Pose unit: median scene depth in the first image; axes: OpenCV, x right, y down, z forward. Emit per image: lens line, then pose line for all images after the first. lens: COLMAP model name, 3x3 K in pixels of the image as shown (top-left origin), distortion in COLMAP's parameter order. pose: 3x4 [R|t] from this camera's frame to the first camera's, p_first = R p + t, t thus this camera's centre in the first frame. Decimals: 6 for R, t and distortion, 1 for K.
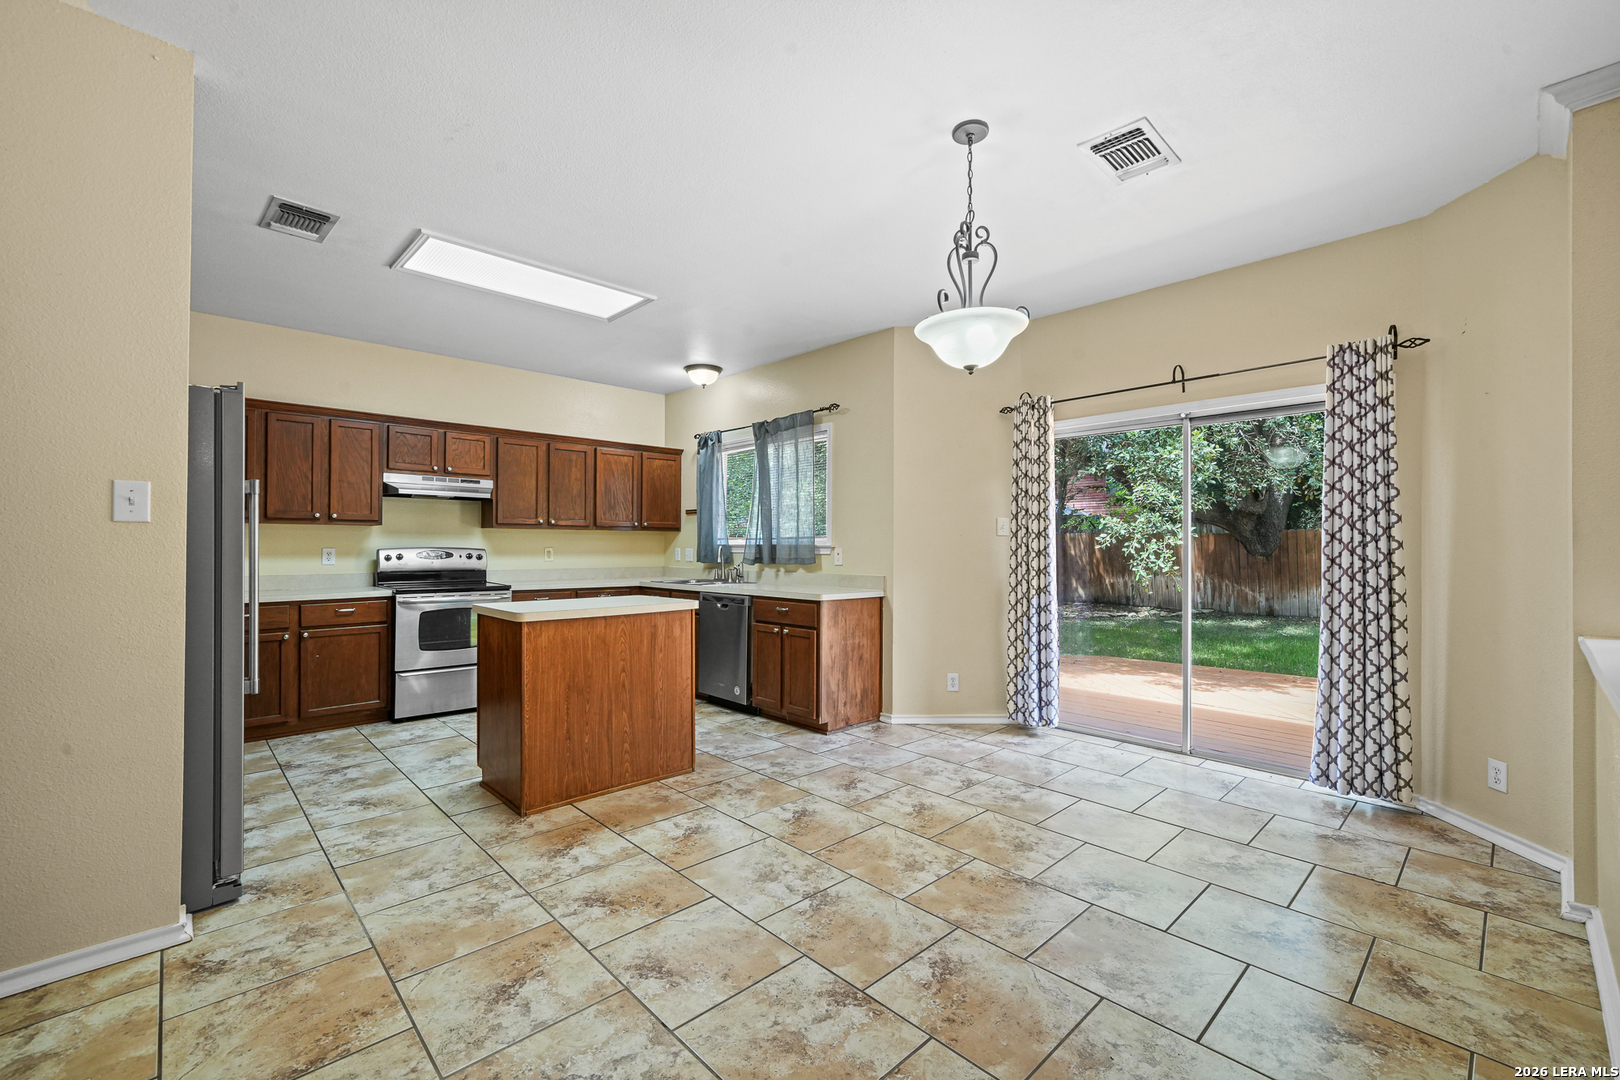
lens RADIAL K [[682.1, 0, 812.5], [0, 682.1, 540.7], [0, 0, 1]] dist [-0.002031, -0.000229]
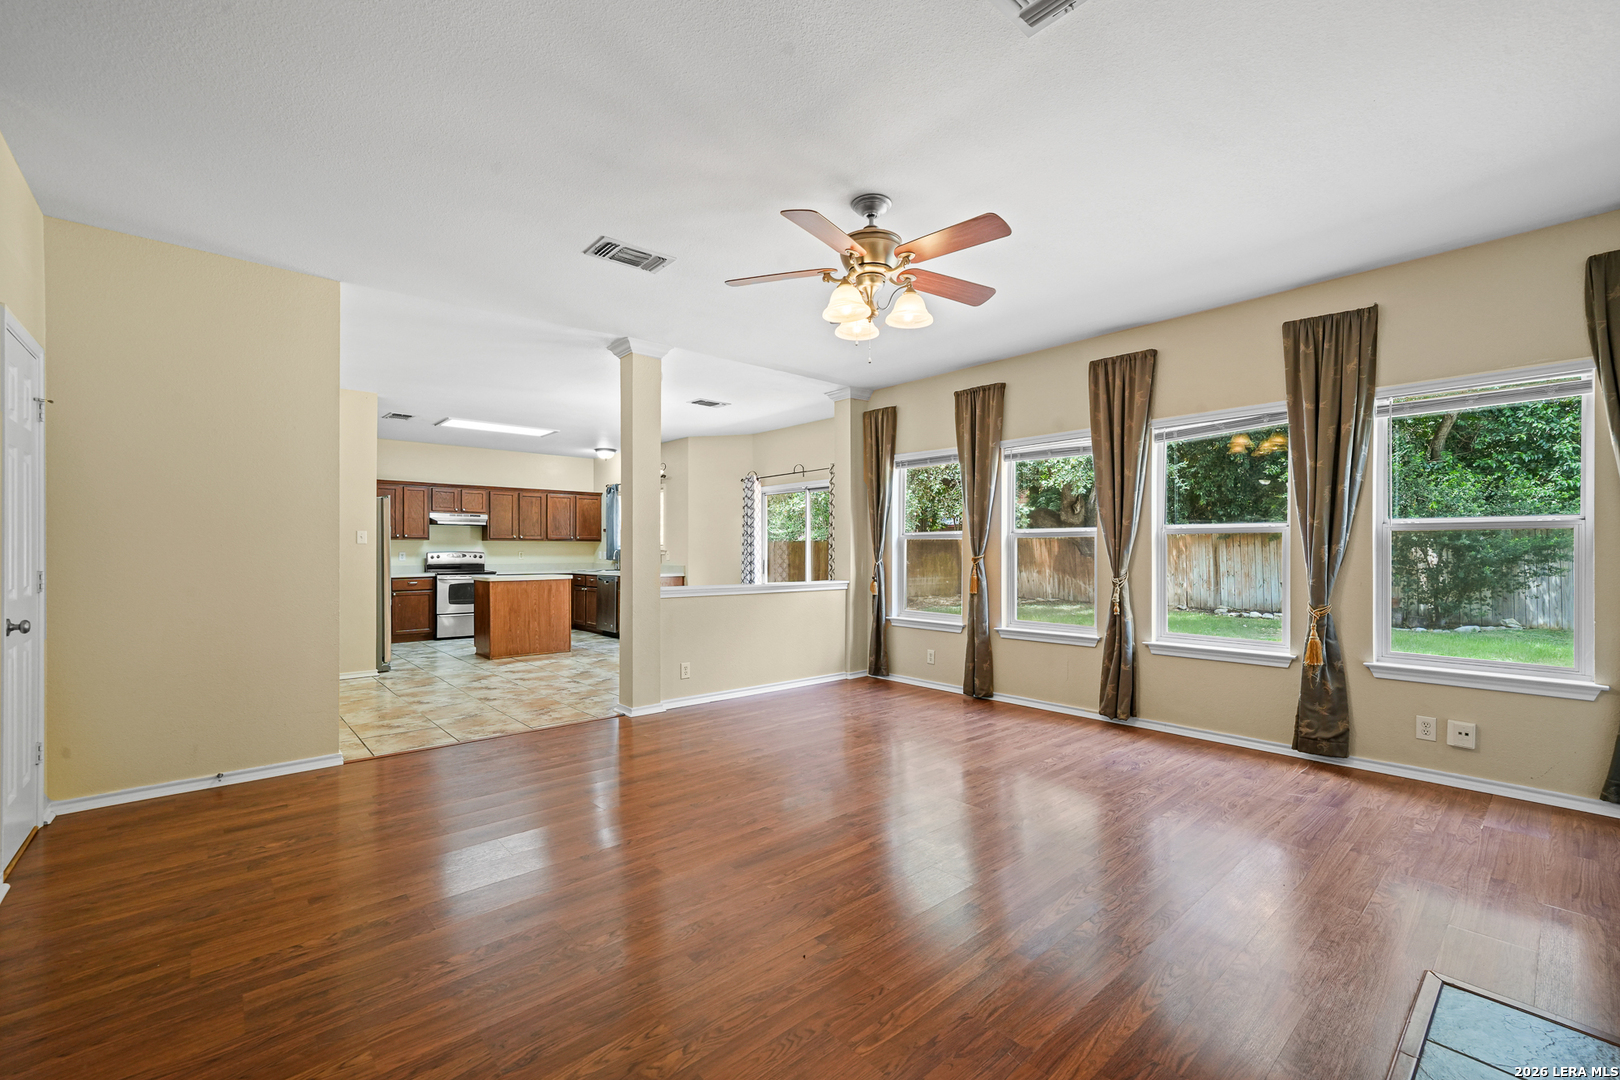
lens RADIAL K [[682.1, 0, 807.8], [0, 682.1, 548.8], [0, 0, 1]] dist [-0.002031, -0.000229]
pose [[0.999321, -0.002790, -0.036726, 0.484184], [0.002998, 0.999980, 0.005614, -0.005569], [0.036709, -0.005721, 0.999310, -0.844655]]
